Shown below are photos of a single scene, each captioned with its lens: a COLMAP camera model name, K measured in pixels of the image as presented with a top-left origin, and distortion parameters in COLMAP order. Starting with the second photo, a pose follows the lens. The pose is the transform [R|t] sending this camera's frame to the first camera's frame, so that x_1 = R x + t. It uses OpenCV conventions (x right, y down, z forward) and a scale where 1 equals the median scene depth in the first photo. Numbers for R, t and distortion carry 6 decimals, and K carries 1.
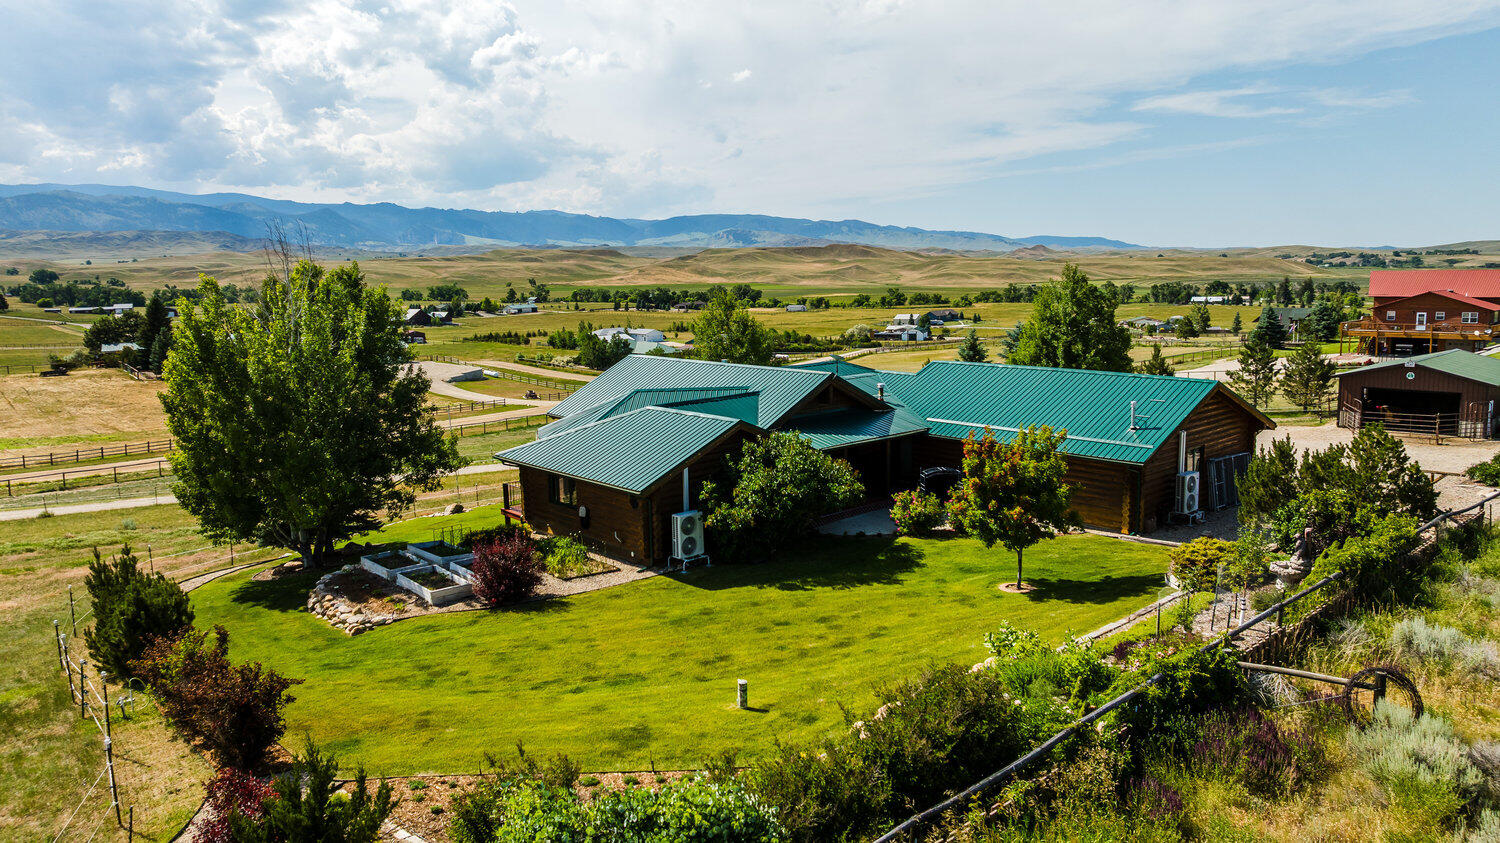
lens RADIAL K [[1072.9, 0, 750.0], [0, 1072.9, 421.5], [0, 0, 1]] dist [-0.008794, -0.004597]
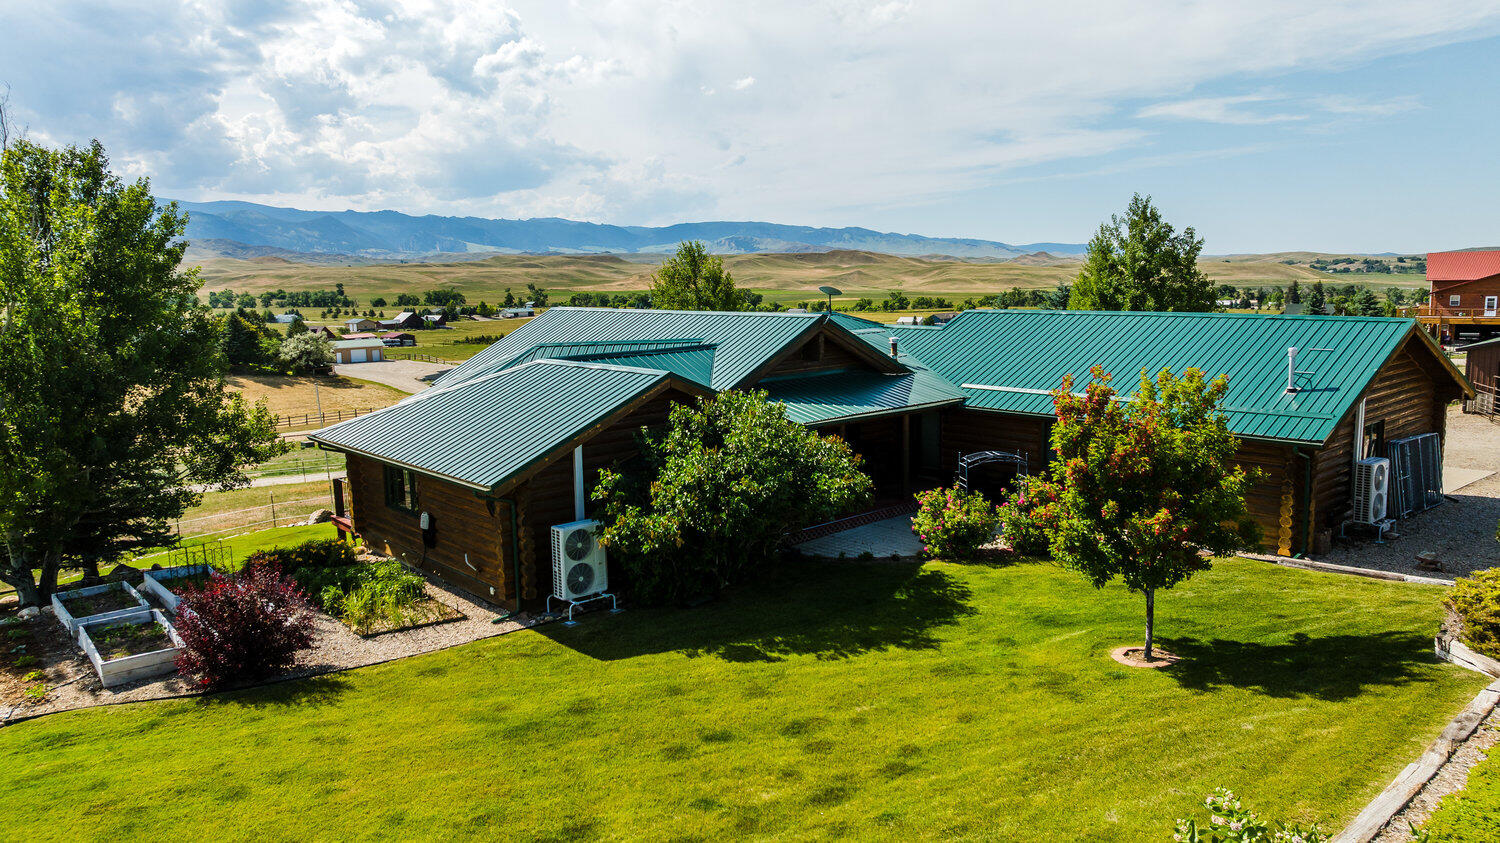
lens RADIAL K [[1072.9, 0, 750.0], [0, 1072.9, 421.5], [0, 0, 1]] dist [-0.008794, -0.004597]
pose [[0.999998, -0.000104, -0.002004, 0.036620], [0.000090, 0.999977, -0.006768, 0.030063], [0.002005, 0.006768, 0.999975, 0.371469]]
